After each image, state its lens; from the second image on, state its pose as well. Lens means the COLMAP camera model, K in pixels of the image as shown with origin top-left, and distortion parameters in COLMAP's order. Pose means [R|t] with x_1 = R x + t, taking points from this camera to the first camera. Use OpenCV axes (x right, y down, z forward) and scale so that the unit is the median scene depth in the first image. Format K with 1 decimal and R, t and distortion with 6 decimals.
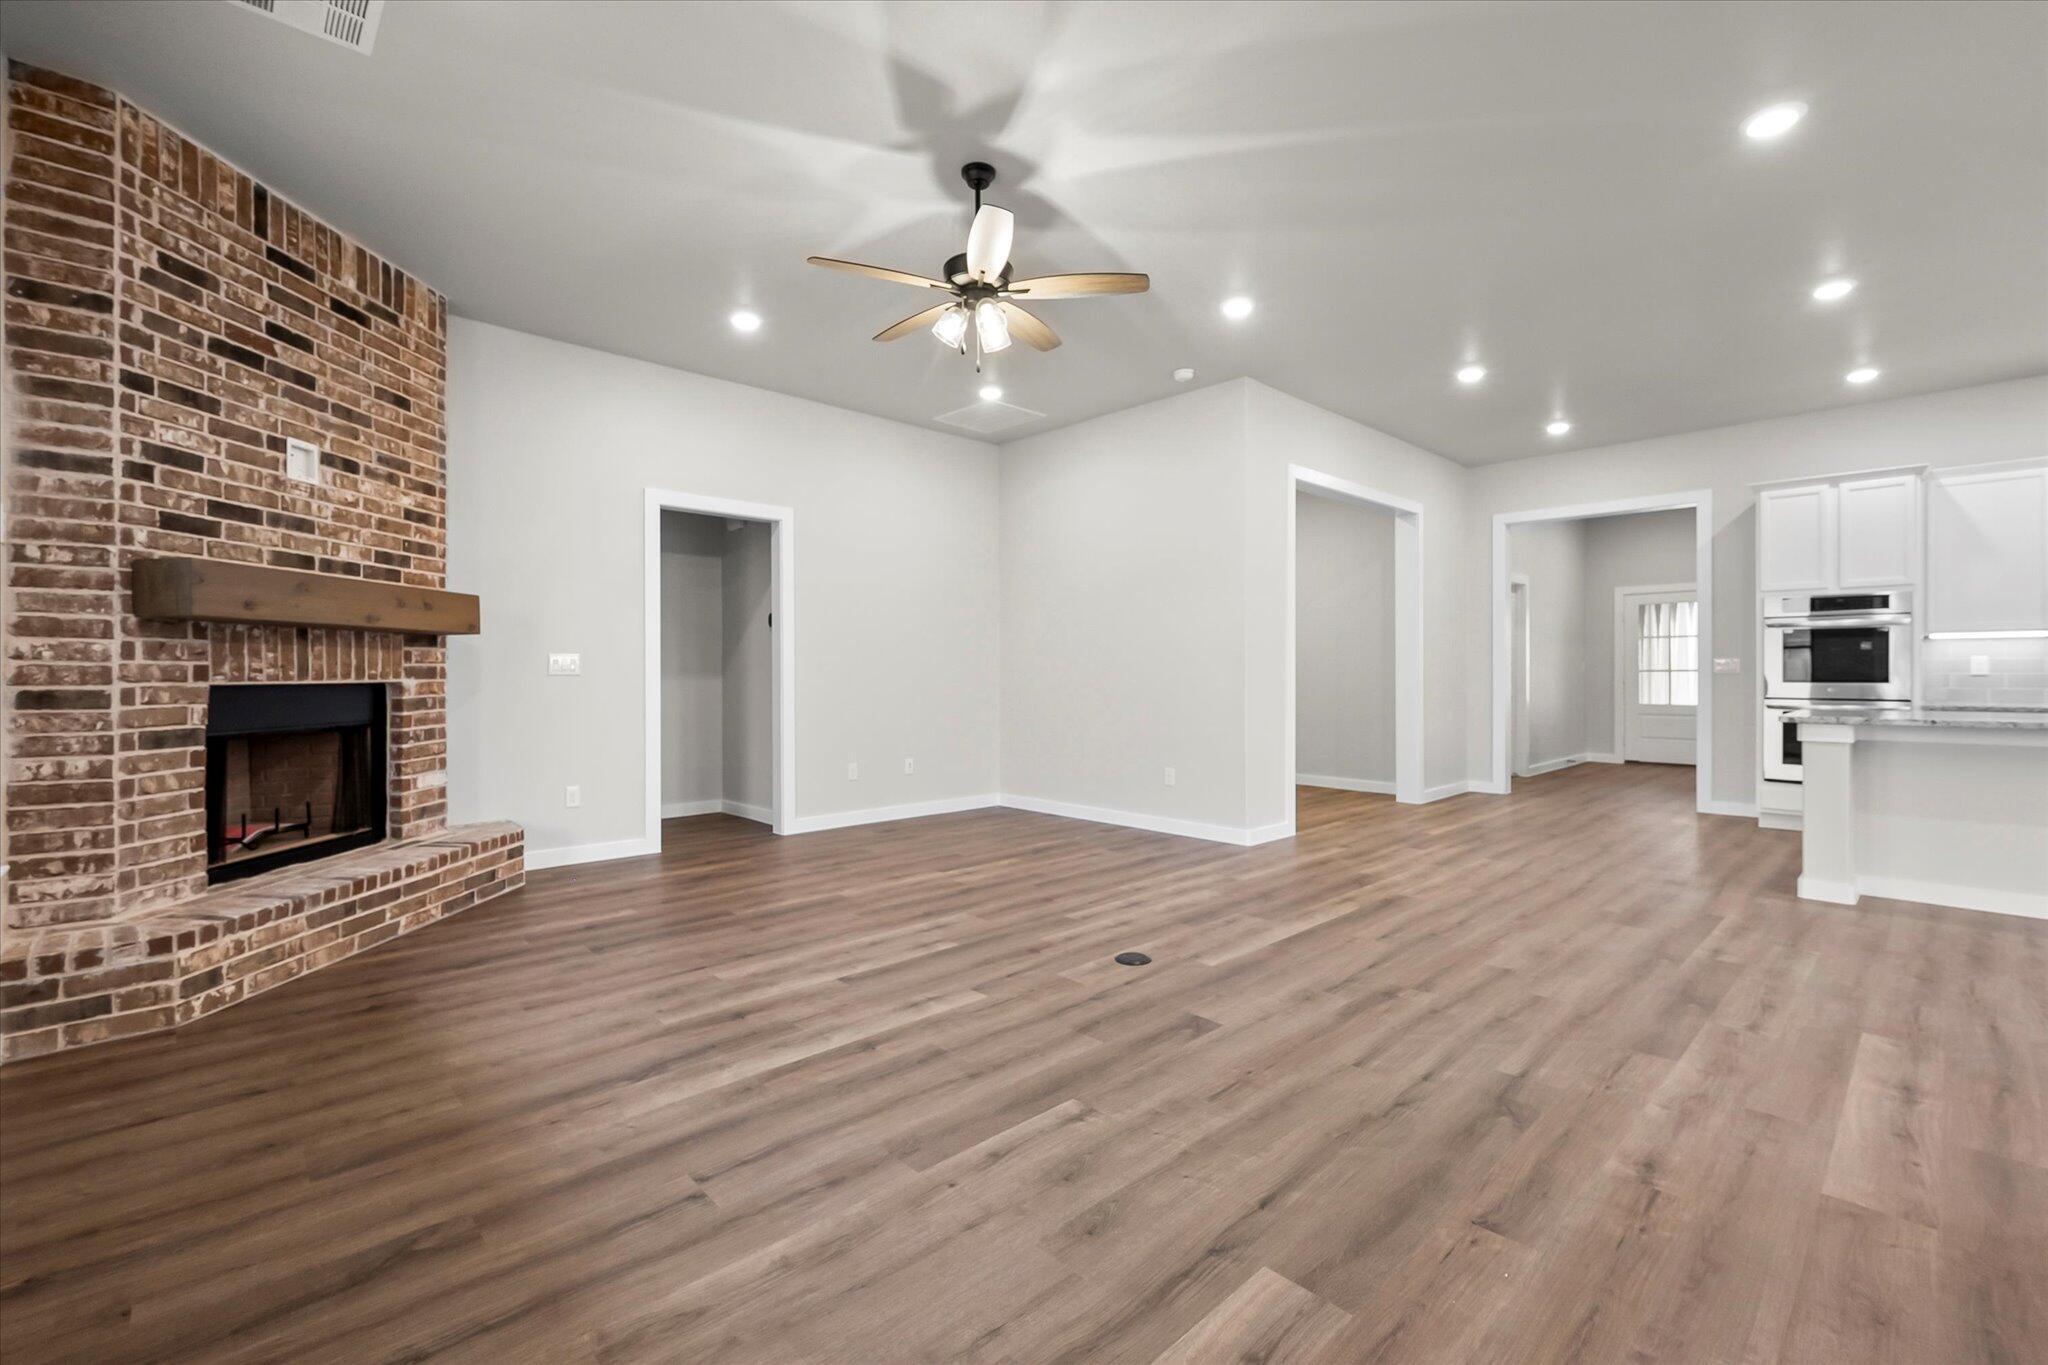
lens RADIAL K [[886.8, 0, 1019.0], [0, 886.8, 673.1], [0, 0, 1]] dist [-0.000932, -0.000205]
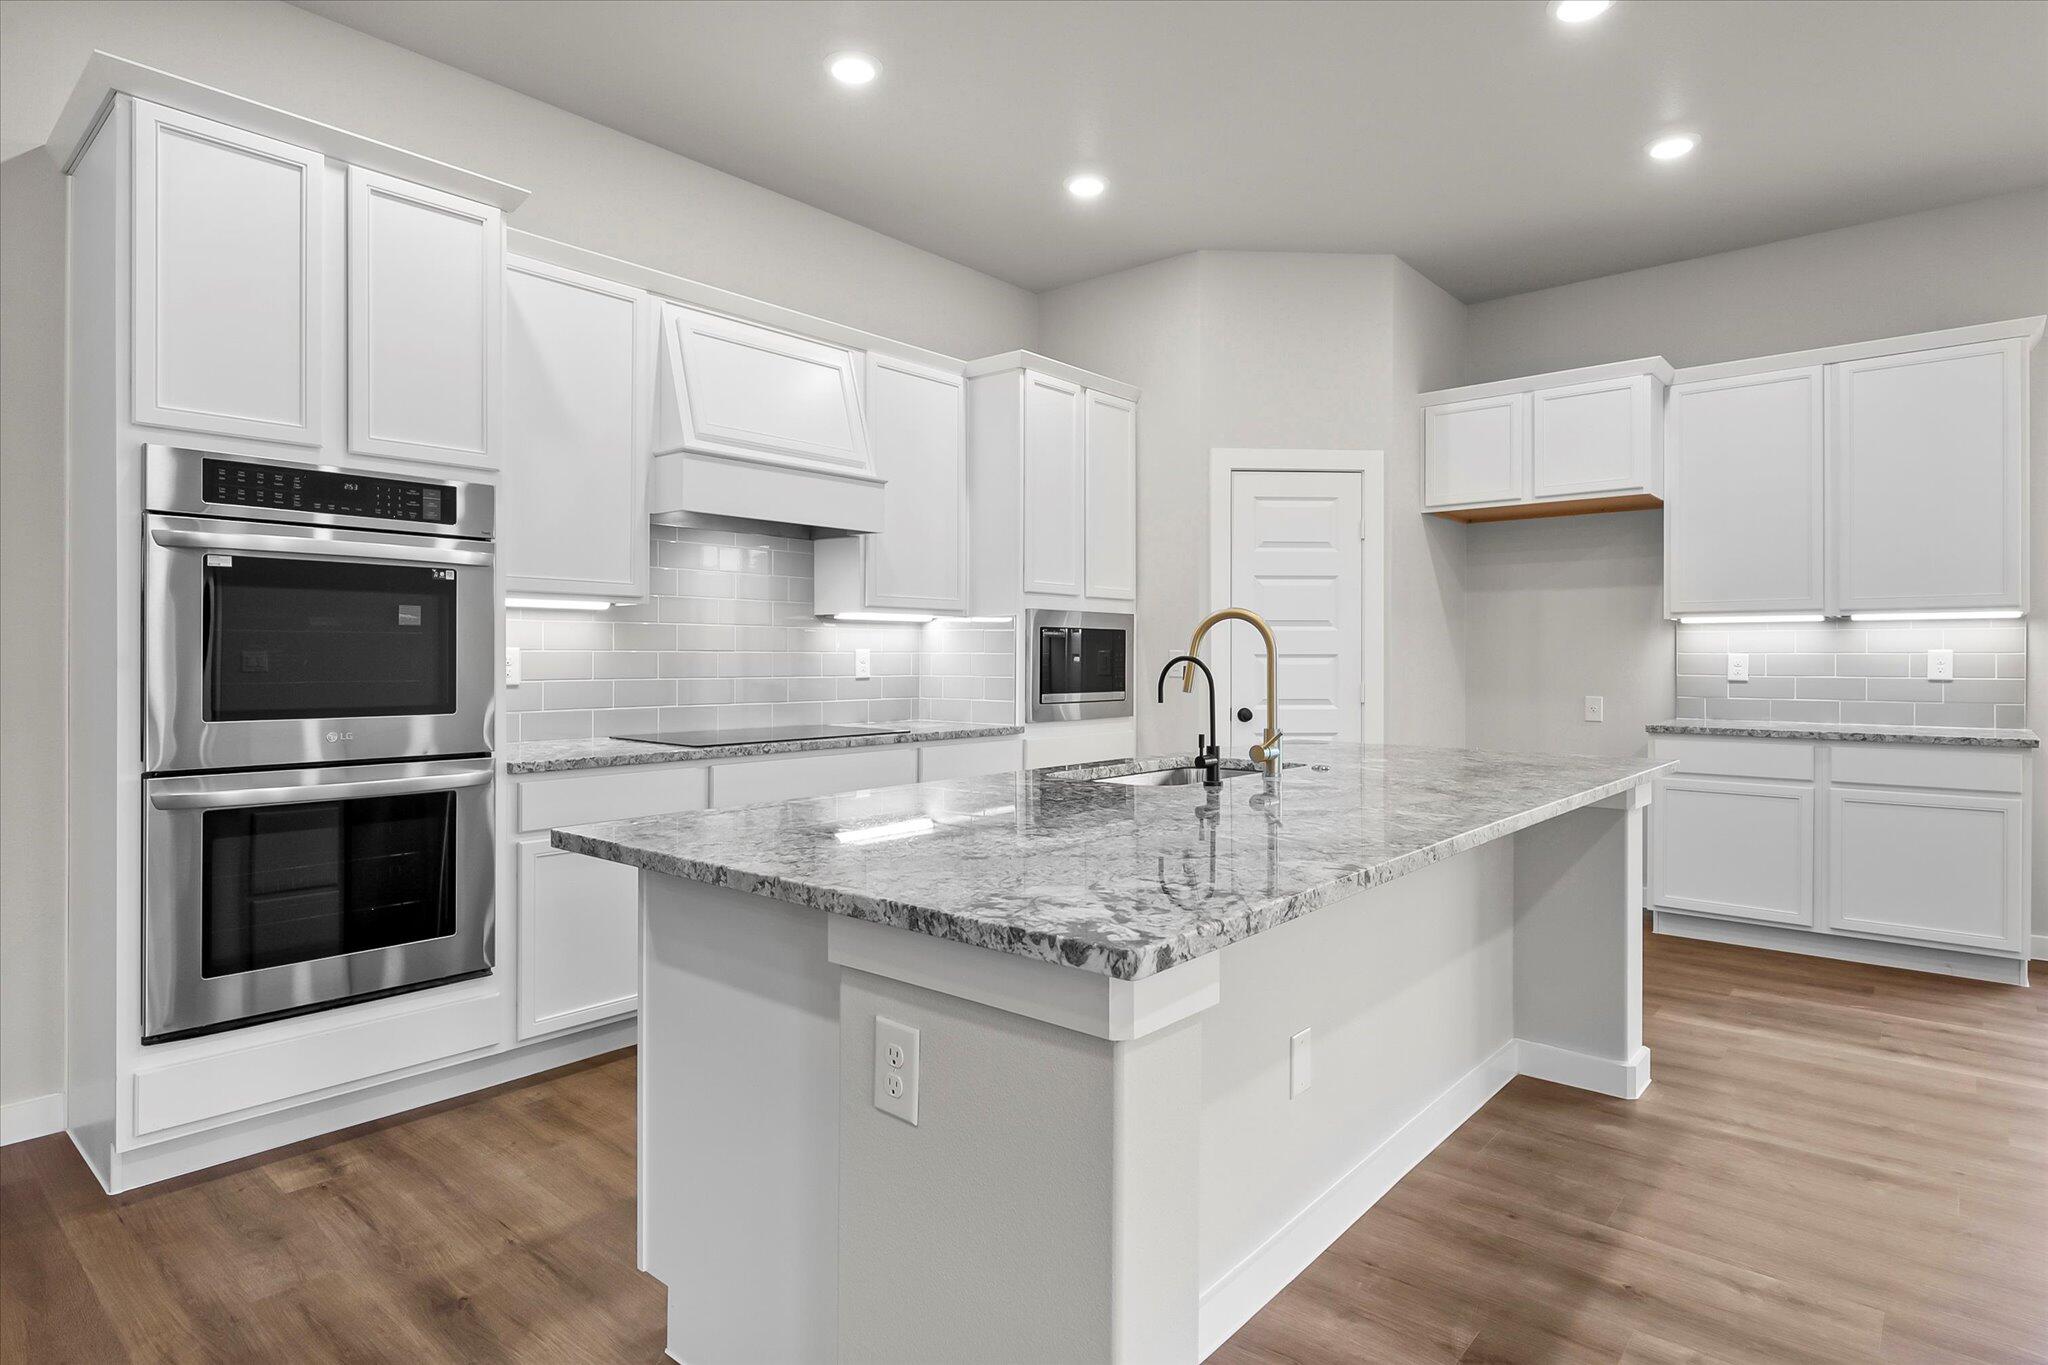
lens RADIAL K [[1101.1, 0, 1017.8], [0, 1101.1, 657.7], [0, 0, 1]] dist [-0.001461, -0.000212]
pose [[-0.099908, 0.002606, 0.994993, 0.769053], [0.000306, 0.999997, -0.002588, -0.019194], [-0.994997, 0.000046, -0.099908, 1.311961]]
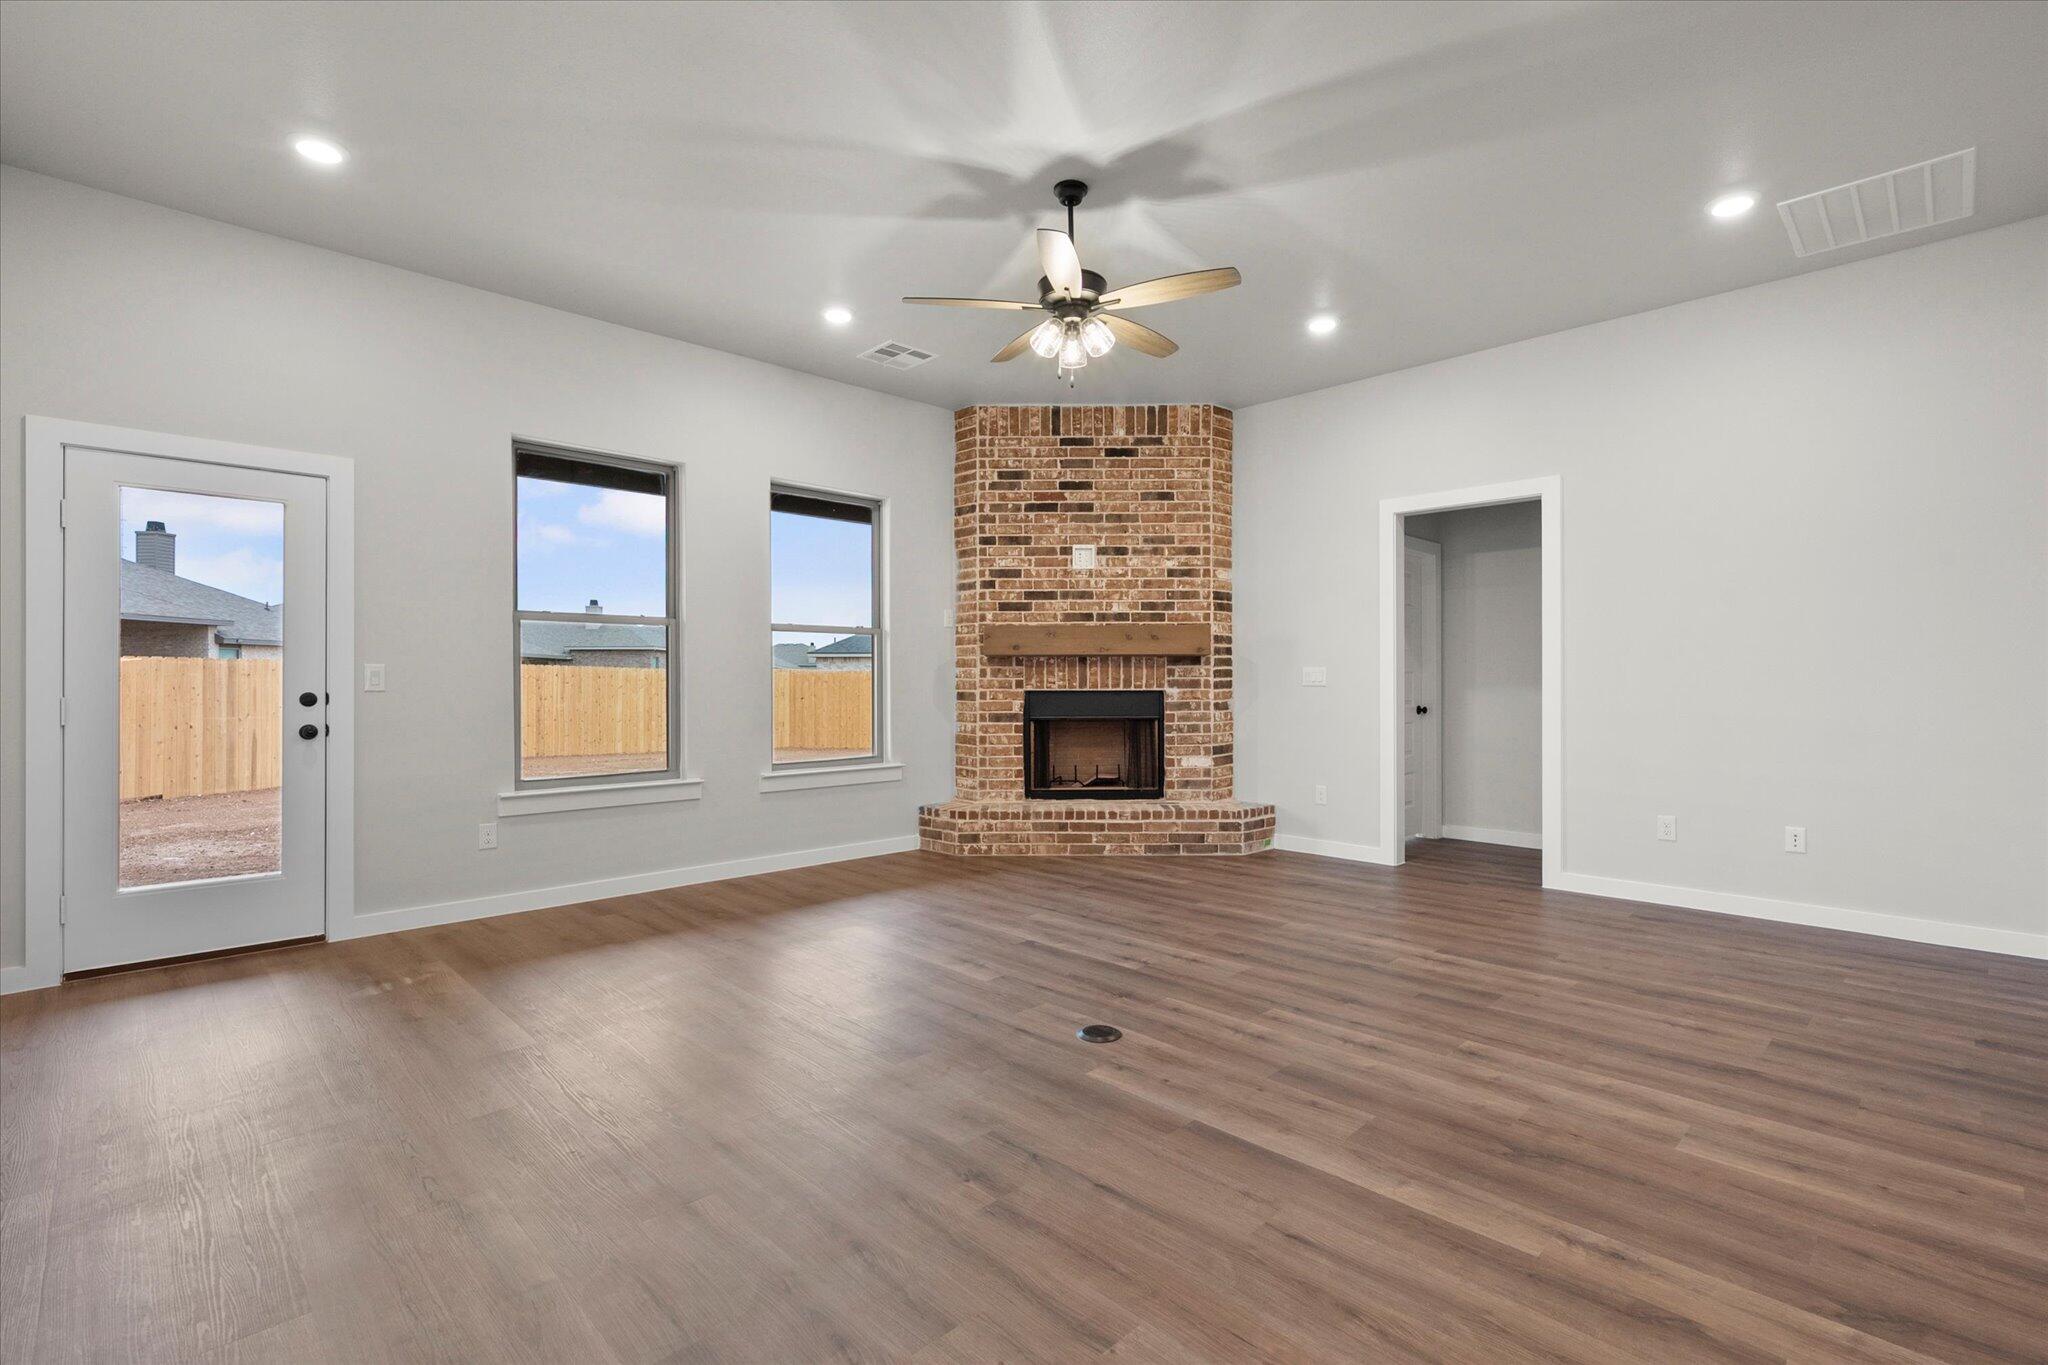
lens RADIAL K [[929.8, 0, 1029.2], [0, 929.8, 681.6], [0, 0, 1]] dist [-0.000862, -0.000073]
pose [[0.022144, 0.001446, -0.999754, 0.978046], [0.000005, 0.999999, 0.001446, -0.007467], [0.999755, -0.000037, 0.022144, 0.900566]]
